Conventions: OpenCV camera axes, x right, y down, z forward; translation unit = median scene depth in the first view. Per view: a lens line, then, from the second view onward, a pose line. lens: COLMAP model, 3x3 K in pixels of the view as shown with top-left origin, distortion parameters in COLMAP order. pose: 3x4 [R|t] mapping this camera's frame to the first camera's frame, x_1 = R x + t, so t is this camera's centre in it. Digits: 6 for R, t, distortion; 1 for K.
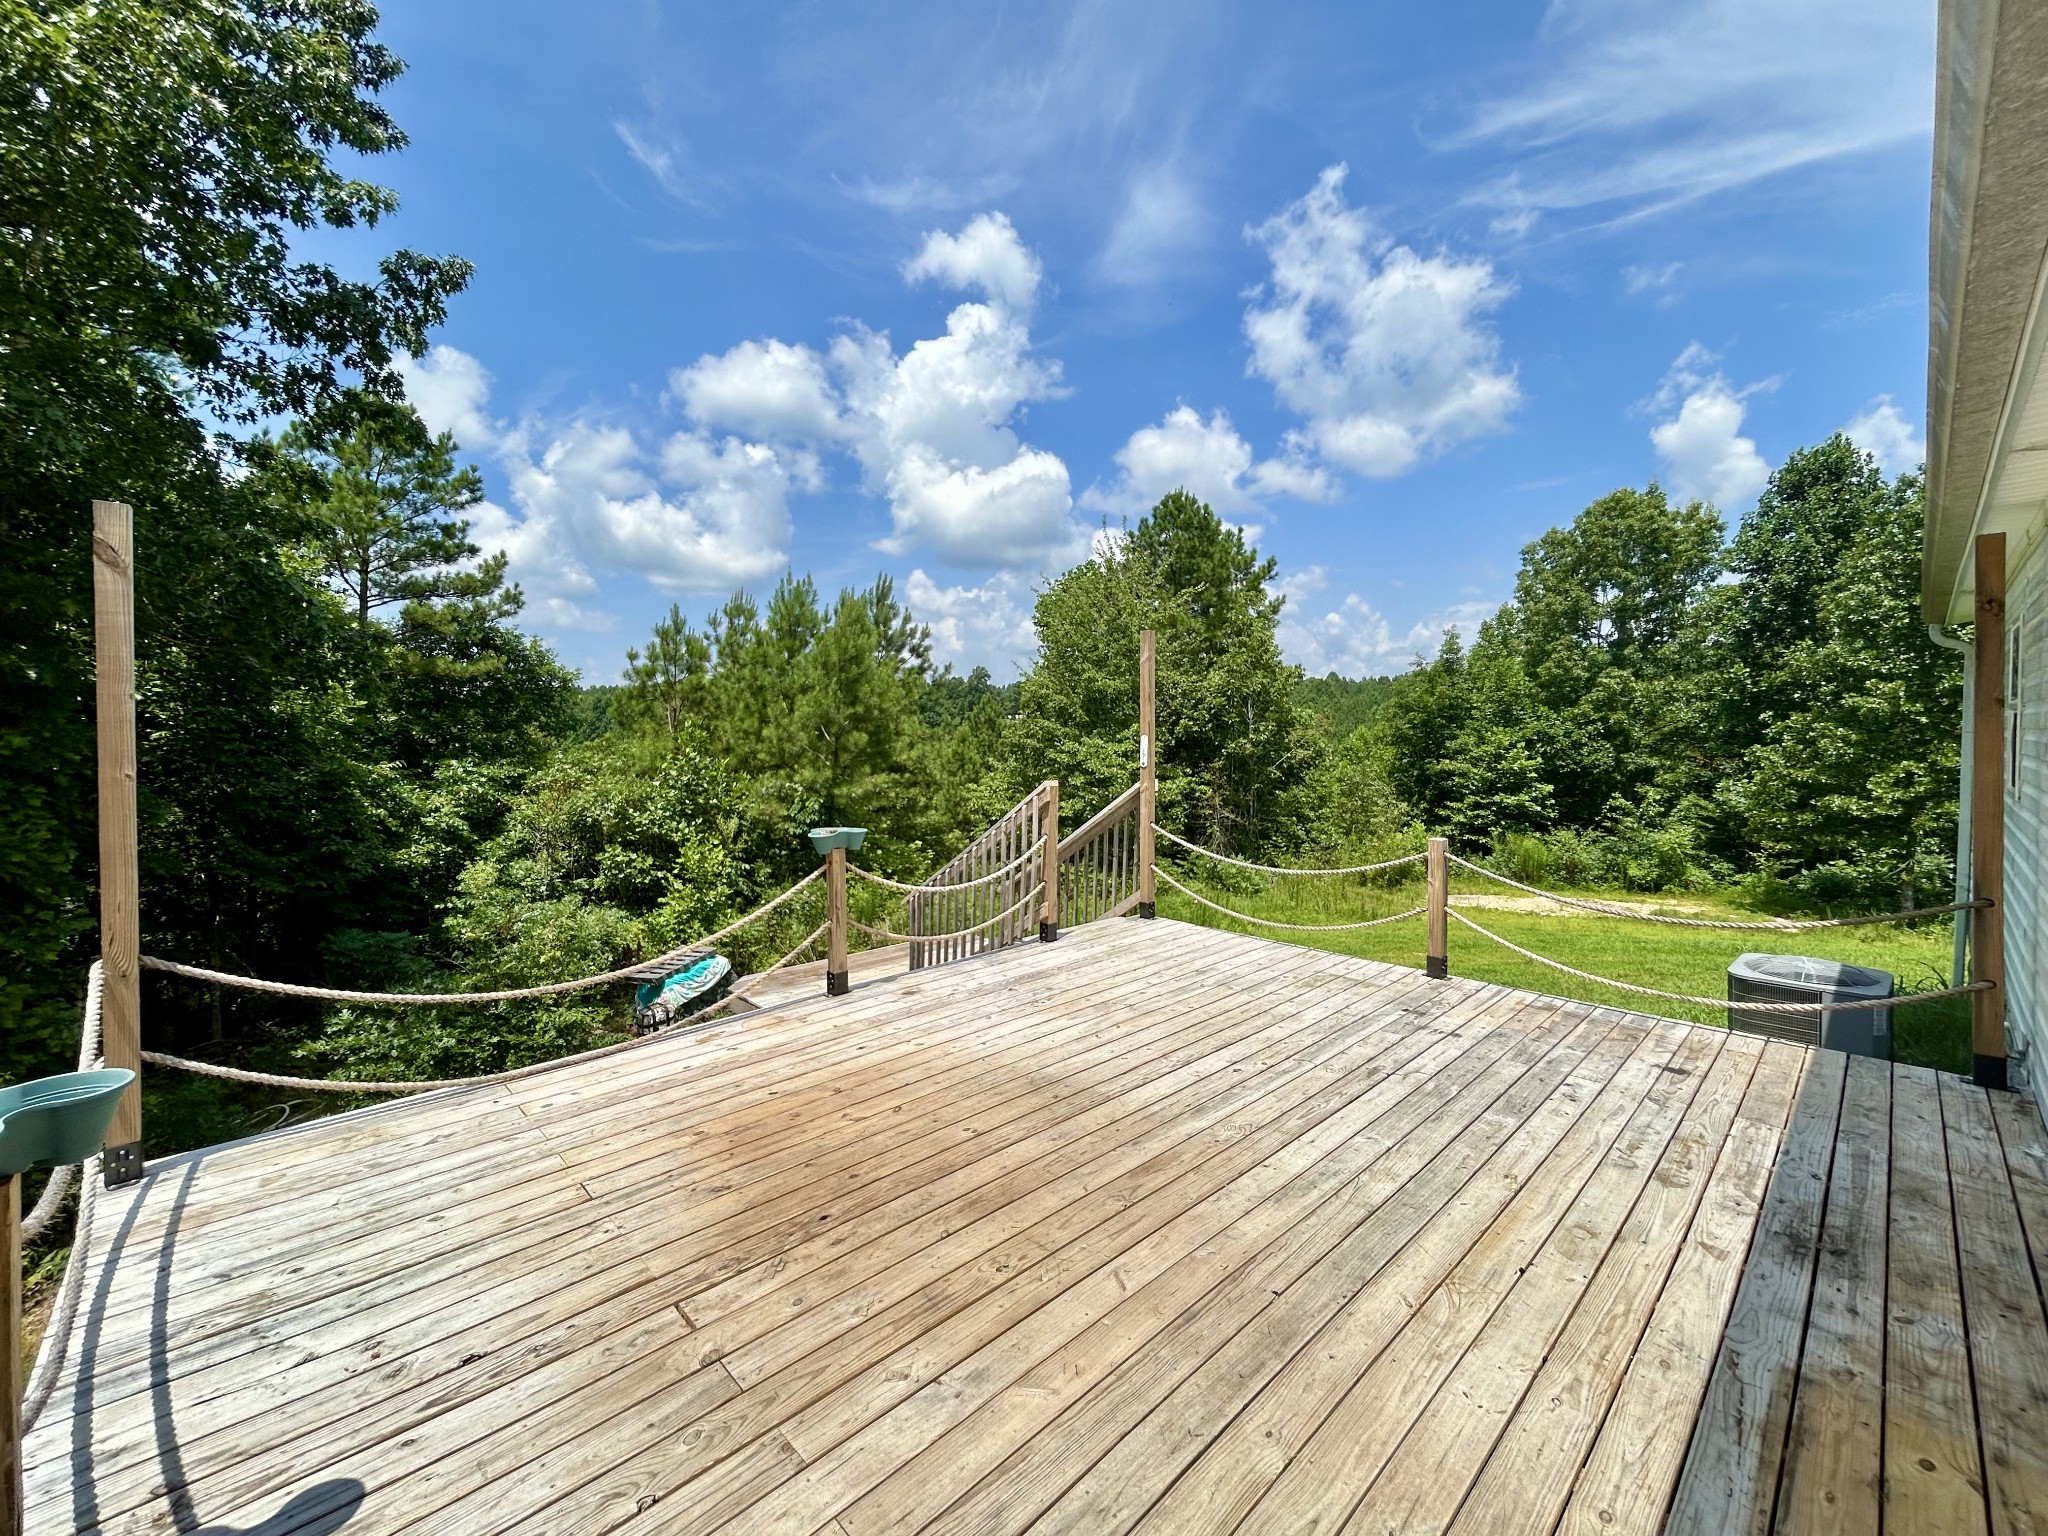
lens RADIAL K [[833.8, 0, 1024.0], [0, 833.8, 768.0], [0, 0, 1]] dist [0.008375, 0.000528]
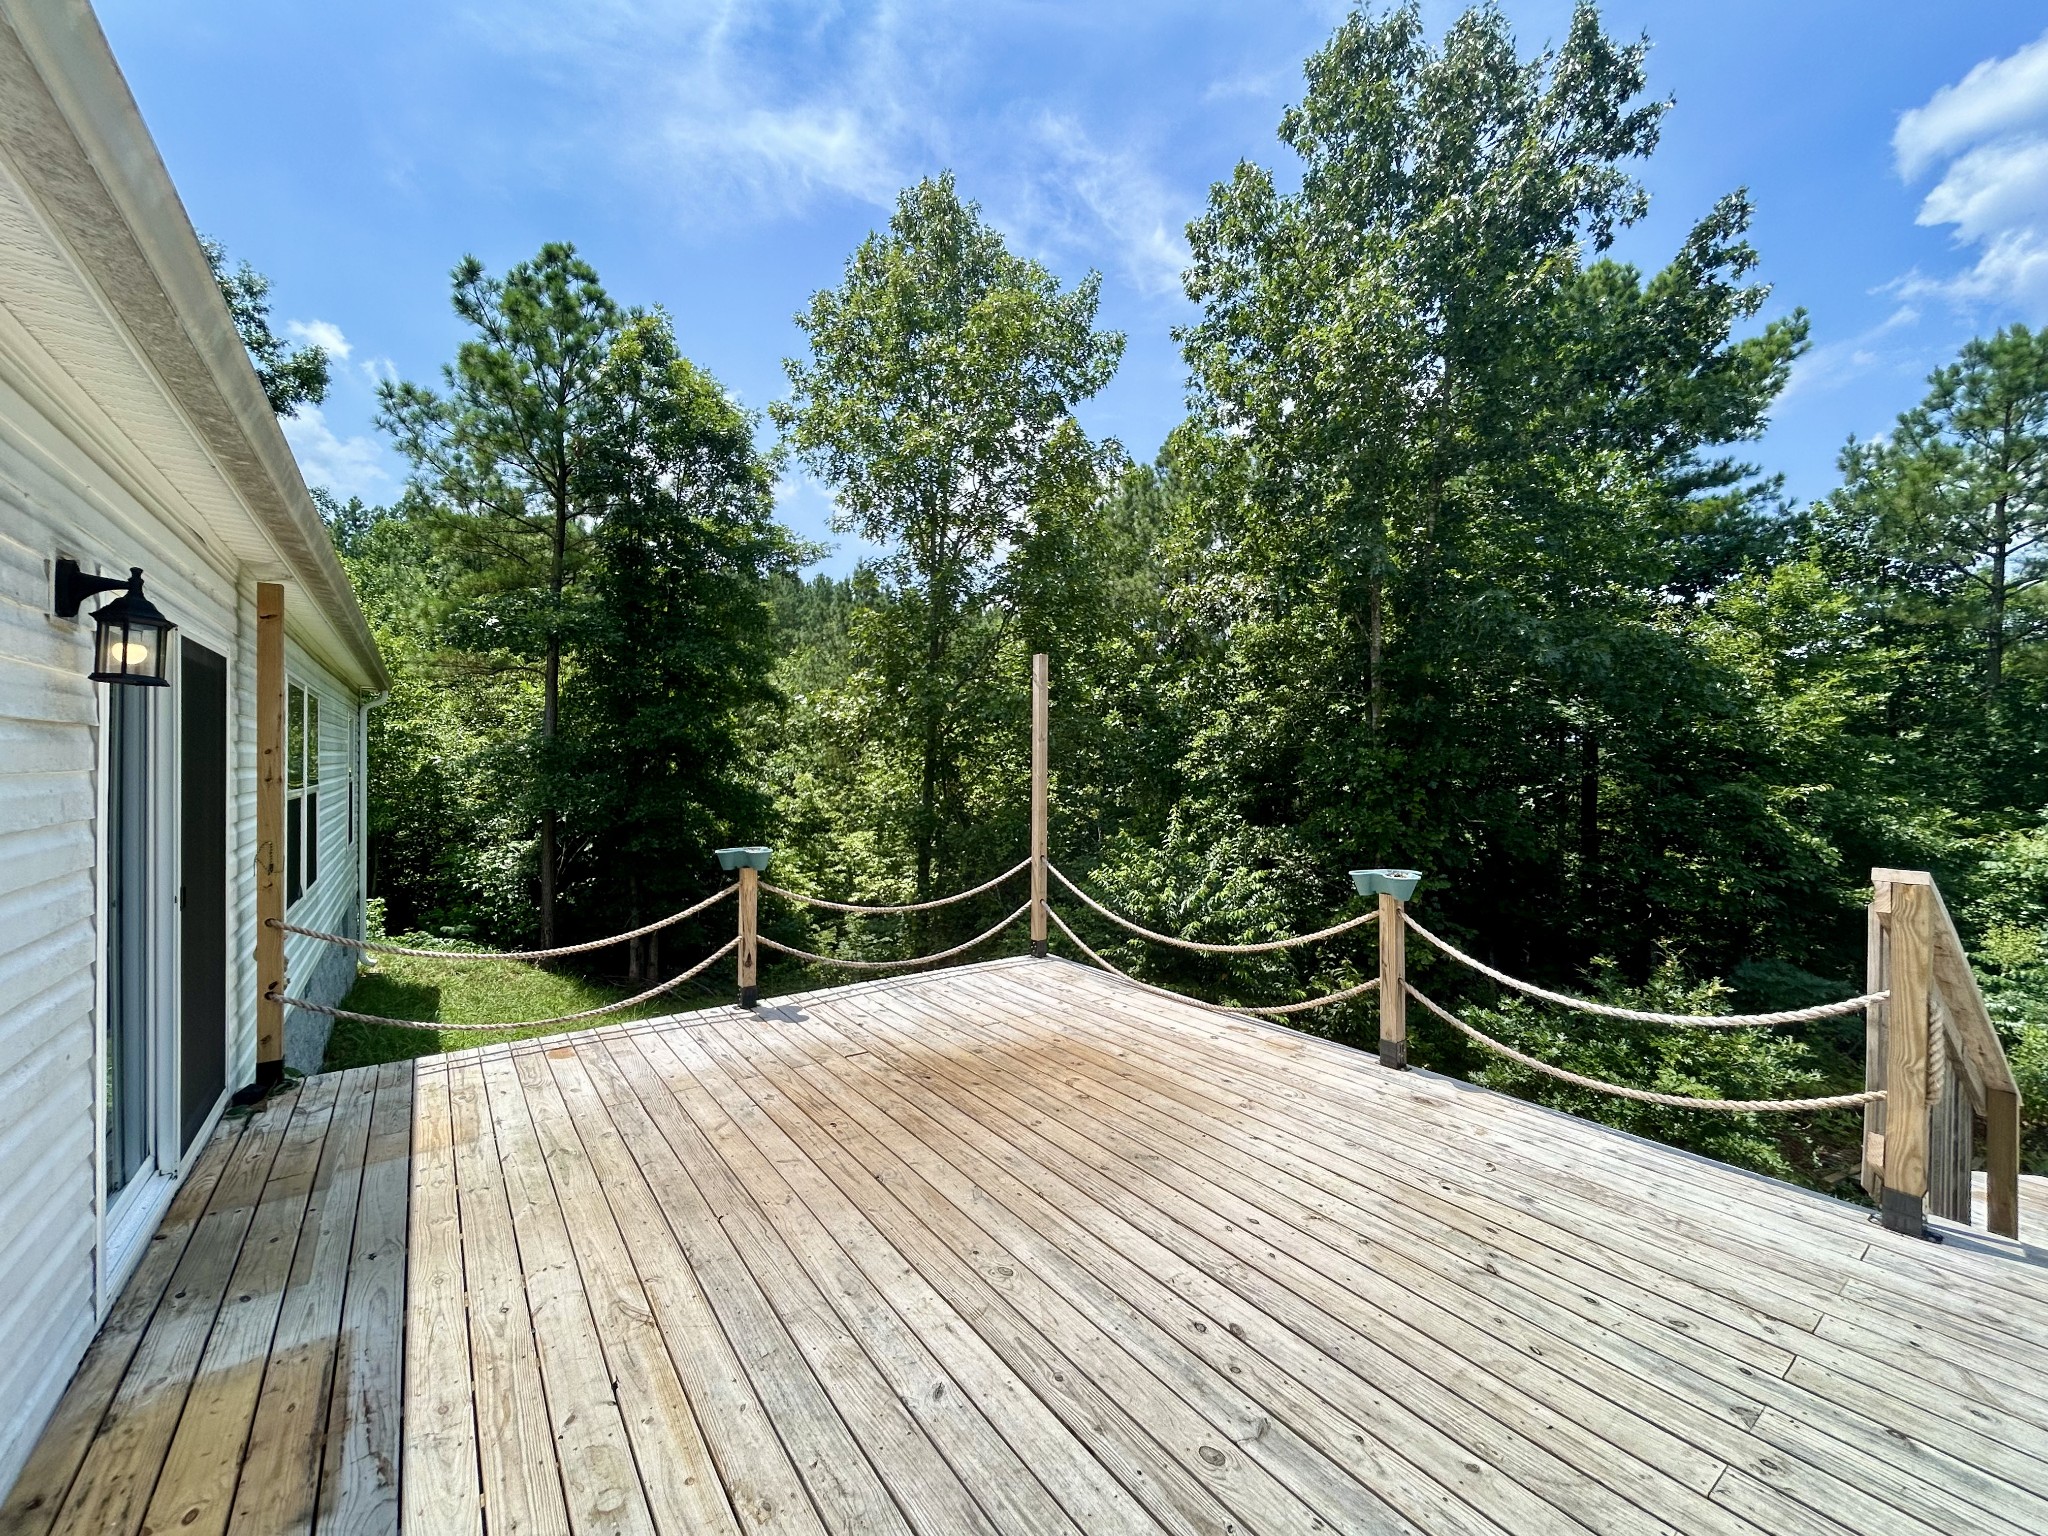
lens RADIAL K [[829.5, 0, 1015.8], [0, 829.5, 763.4], [0, 0, 1]] dist [-0.004120, 0.000575]
pose [[-0.132918, 0.011612, -0.991059, 0.471855], [-0.043335, 0.998907, 0.017516, -0.025775], [0.990179, 0.045275, -0.132269, 0.511500]]
